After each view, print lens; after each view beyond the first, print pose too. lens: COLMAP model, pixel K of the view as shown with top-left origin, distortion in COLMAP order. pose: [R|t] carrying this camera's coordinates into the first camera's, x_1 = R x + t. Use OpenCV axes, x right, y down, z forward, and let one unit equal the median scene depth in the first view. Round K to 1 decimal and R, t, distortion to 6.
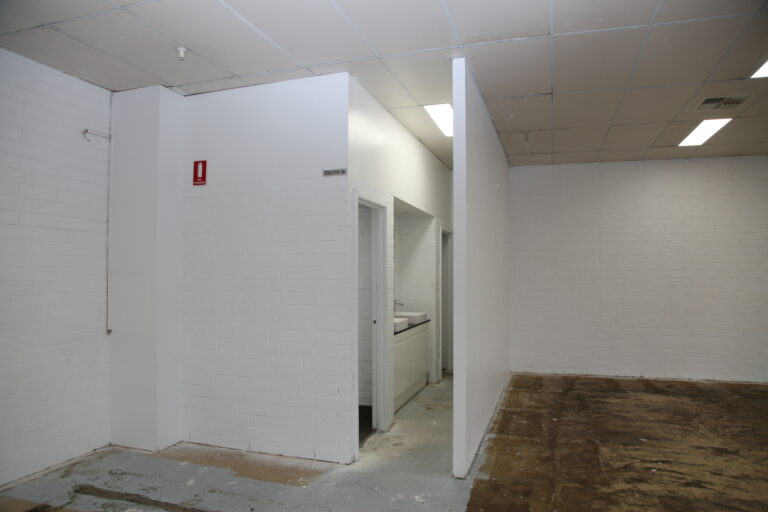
lens RADIAL K [[533.7, 0, 384.9], [0, 533.7, 257.7], [0, 0, 1]] dist [-0.096517, 0.038956]
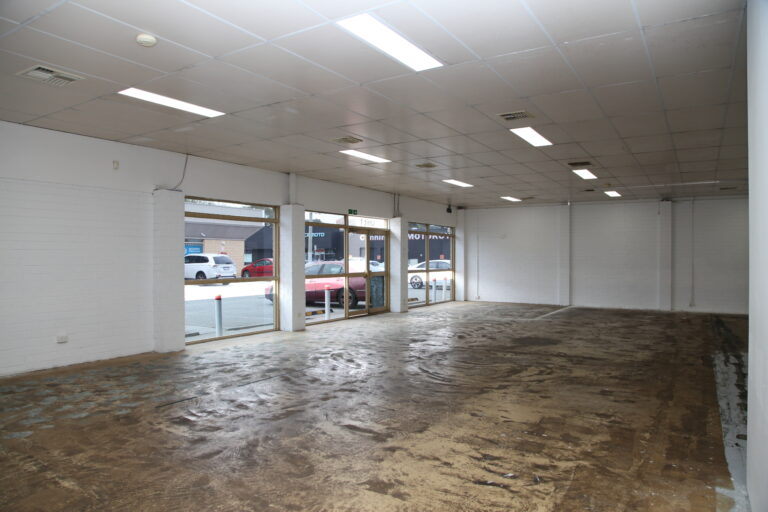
lens RADIAL K [[533.7, 0, 385.5], [0, 533.7, 259.0], [0, 0, 1]] dist [-0.096517, 0.038956]
pose [[-0.971702, 0.003905, 0.236179, 0.517127], [-0.004334, 0.999400, -0.034357, 0.079941], [-0.236172, -0.034408, -0.971102, 1.922149]]
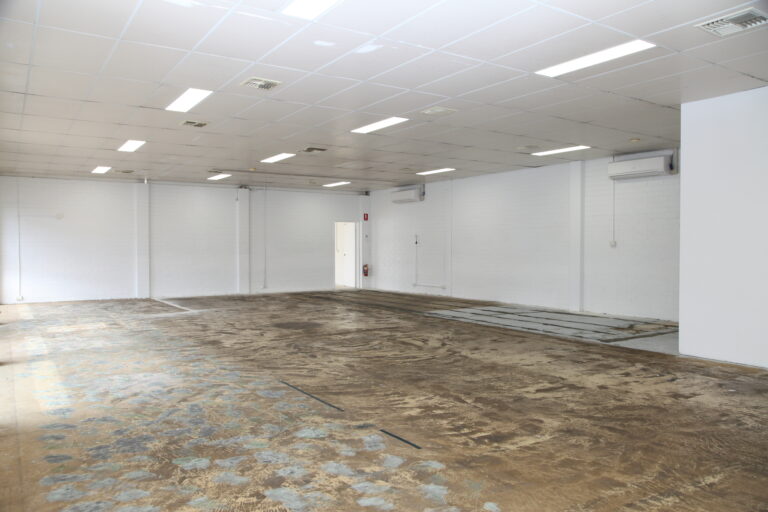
lens RADIAL K [[593.6, 0, 386.7], [0, 593.6, 256.2], [0, 0, 1]] dist [-0.048542, 0.016862]
pose [[-0.608851, 0.023219, -0.792945, 2.242653], [0.040032, 0.999197, -0.001480, 0.079989], [0.792274, -0.032645, -0.609292, 1.349690]]
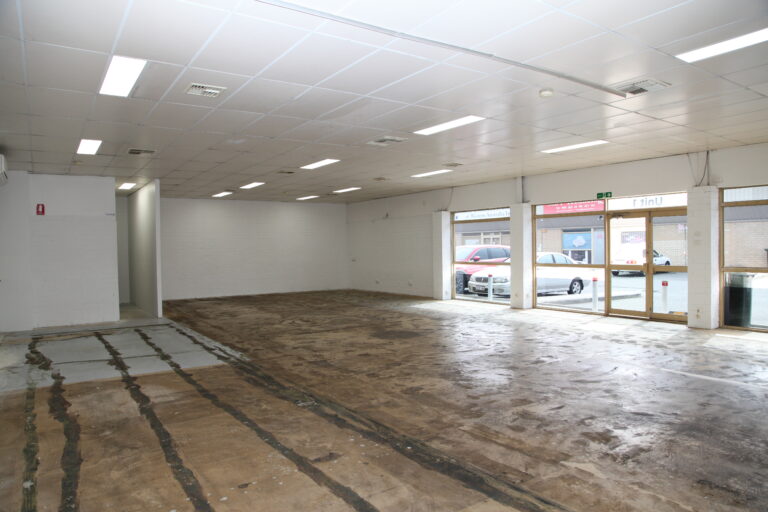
lens RADIAL K [[533.7, 0, 382.7], [0, 533.7, 257.7], [0, 0, 1]] dist [-0.096517, 0.038956]
pose [[0.621995, -0.019724, 0.782773, -1.404959], [-0.013750, 0.999253, 0.036104, -0.062007], [-0.782901, -0.033220, 0.621259, -1.862788]]
